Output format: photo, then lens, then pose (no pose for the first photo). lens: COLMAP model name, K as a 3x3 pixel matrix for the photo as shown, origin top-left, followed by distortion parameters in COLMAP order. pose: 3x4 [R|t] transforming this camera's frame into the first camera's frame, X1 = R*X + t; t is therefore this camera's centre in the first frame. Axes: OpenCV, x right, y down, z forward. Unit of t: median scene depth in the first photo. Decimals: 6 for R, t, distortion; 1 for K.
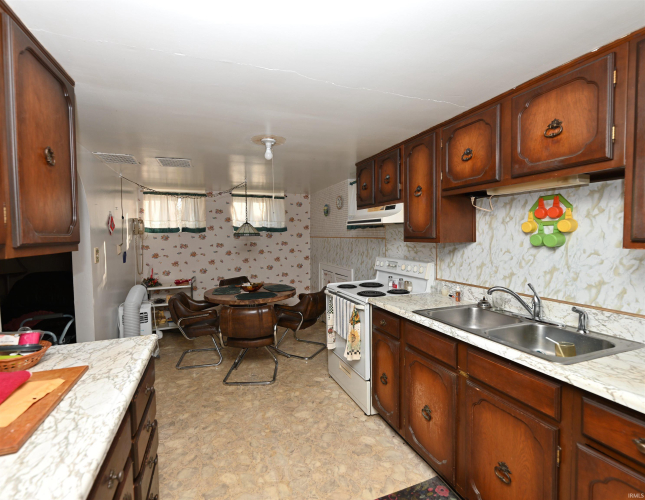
lens RADIAL K [[318.2, 0, 322.5], [0, 318.2, 250.0], [0, 0, 1]] dist [0.003349, 0.000408]
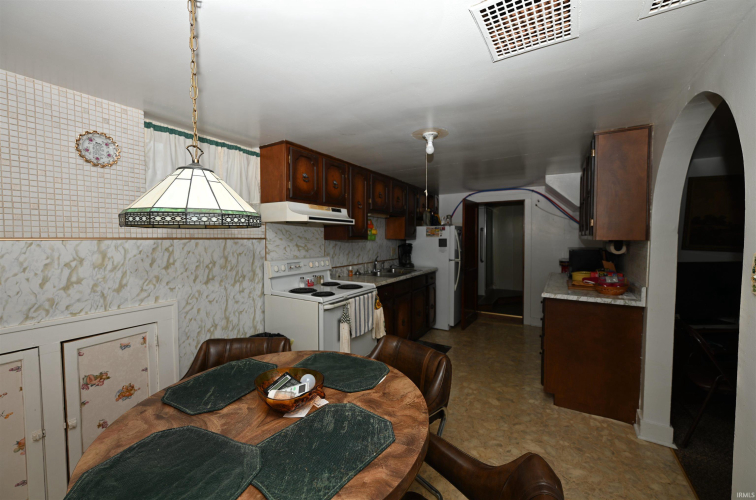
lens RADIAL K [[290.3, 0, 378.0], [0, 290.3, 250.0], [0, 0, 1]] dist [-0.001281, -0.000041]
pose [[-0.612826, -0.020888, 0.789942, -0.402712], [0.049055, 0.996717, 0.064412, -0.029316], [-0.788694, 0.078224, -0.609789, 0.875070]]
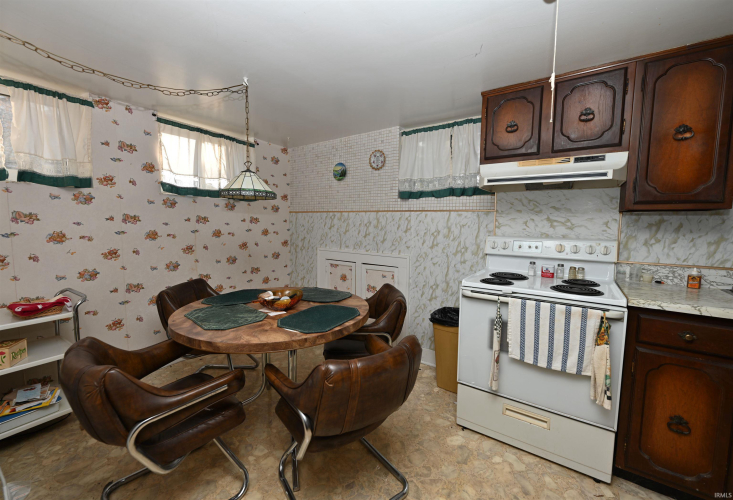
lens RADIAL K [[300.8, 0, 386.2], [0, 300.8, 248.8], [0, 0, 1]] dist [-0.000728, 0.000030]
pose [[0.807315, -0.027170, 0.589495, -0.291924], [0.006764, 0.999300, 0.036796, 0.016881], [-0.590082, -0.025719, 0.806934, 0.421176]]
